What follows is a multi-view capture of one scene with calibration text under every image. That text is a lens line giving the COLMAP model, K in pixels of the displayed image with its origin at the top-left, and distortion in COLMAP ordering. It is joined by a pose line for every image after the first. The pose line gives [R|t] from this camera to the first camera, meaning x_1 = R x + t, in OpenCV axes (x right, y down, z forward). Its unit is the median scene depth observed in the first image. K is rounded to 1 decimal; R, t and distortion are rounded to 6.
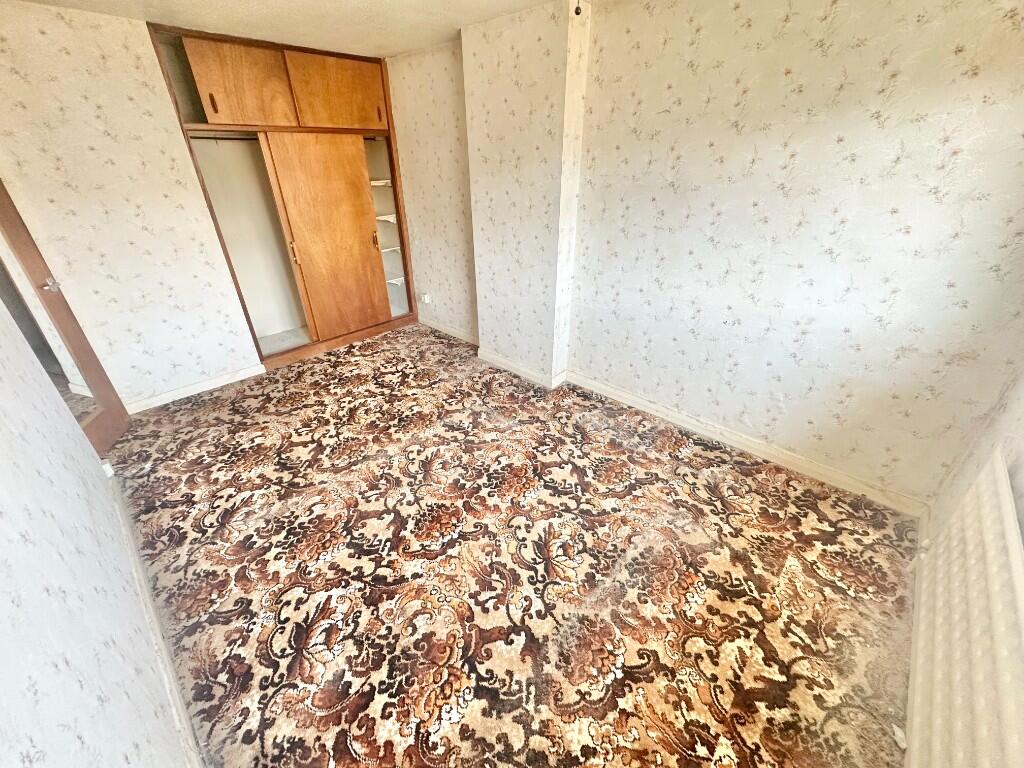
lens RADIAL K [[409.1, 0, 511.1], [0, 409.1, 382.2], [0, 0, 1]] dist [-0.002943, -0.000895]
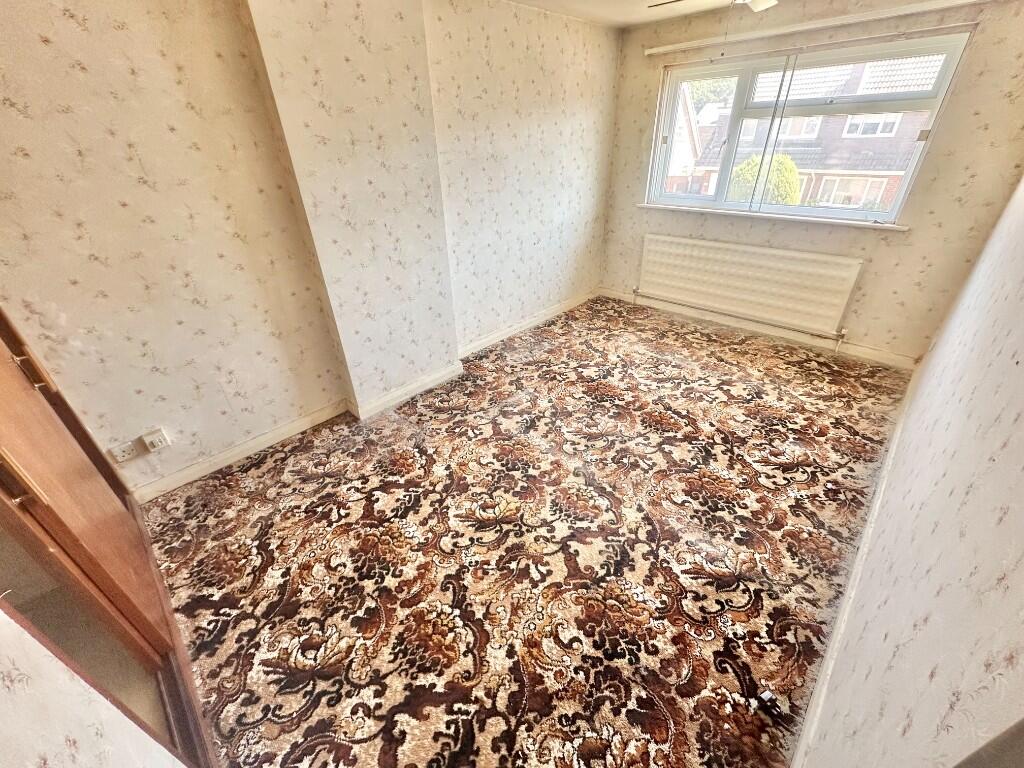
lens RADIAL K [[409.1, 0, 509.9], [0, 409.1, 383.4], [0, 0, 1]] dist [-0.002943, -0.000895]
pose [[0.022638, -0.512334, 0.858488, -0.895148], [0.503882, 0.747511, 0.432817, -0.391164], [-0.863476, 0.422779, 0.275078, 0.735968]]
